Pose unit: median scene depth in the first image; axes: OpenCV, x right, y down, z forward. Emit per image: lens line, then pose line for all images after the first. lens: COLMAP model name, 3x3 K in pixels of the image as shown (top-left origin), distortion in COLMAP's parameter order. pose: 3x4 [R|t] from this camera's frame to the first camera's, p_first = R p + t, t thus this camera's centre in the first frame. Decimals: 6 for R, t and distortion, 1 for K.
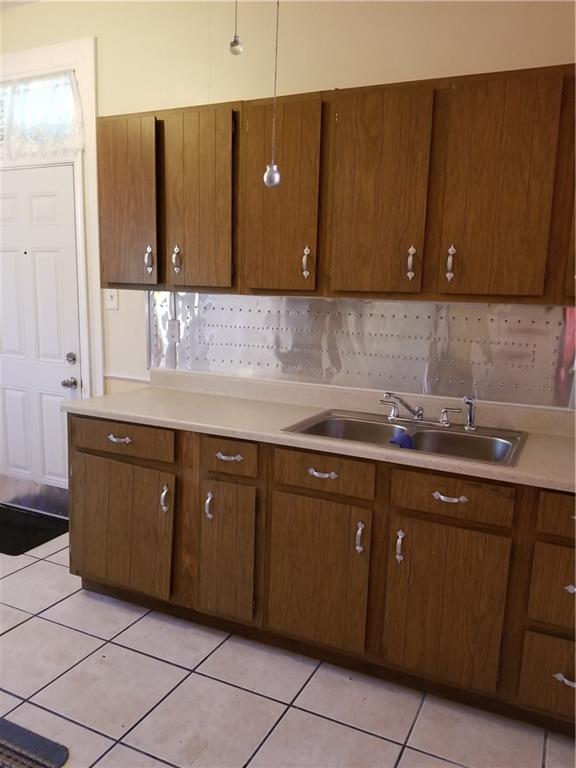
lens RADIAL K [[600.0, 0, 289.3], [0, 600.0, 399.7], [0, 0, 1]] dist [-0.011381, -0.005158]
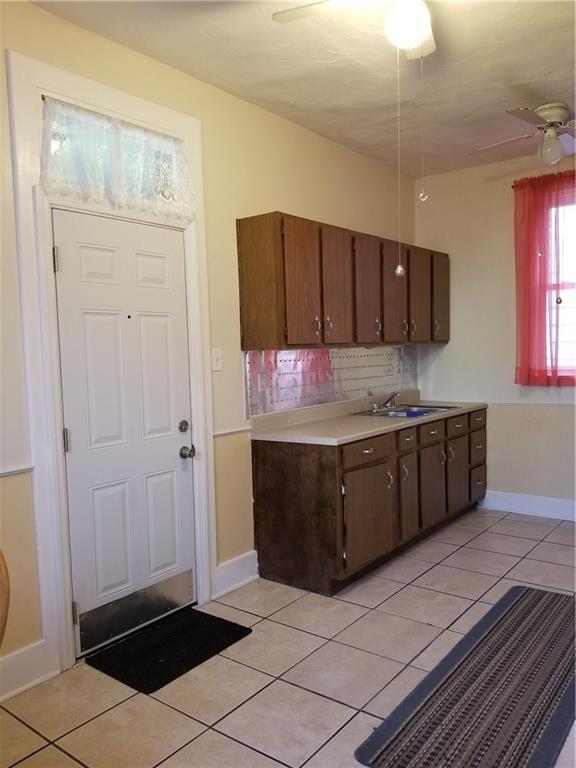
lens RADIAL K [[610.1, 0, 288.9], [0, 610.1, 389.1], [0, 0, 1]] dist [0.092407, -0.161314]
pose [[0.211020, -0.107872, 0.971511, -1.513417], [0.210428, 0.975602, 0.062620, -0.182441], [-0.954563, 0.191219, 0.228571, 0.725238]]
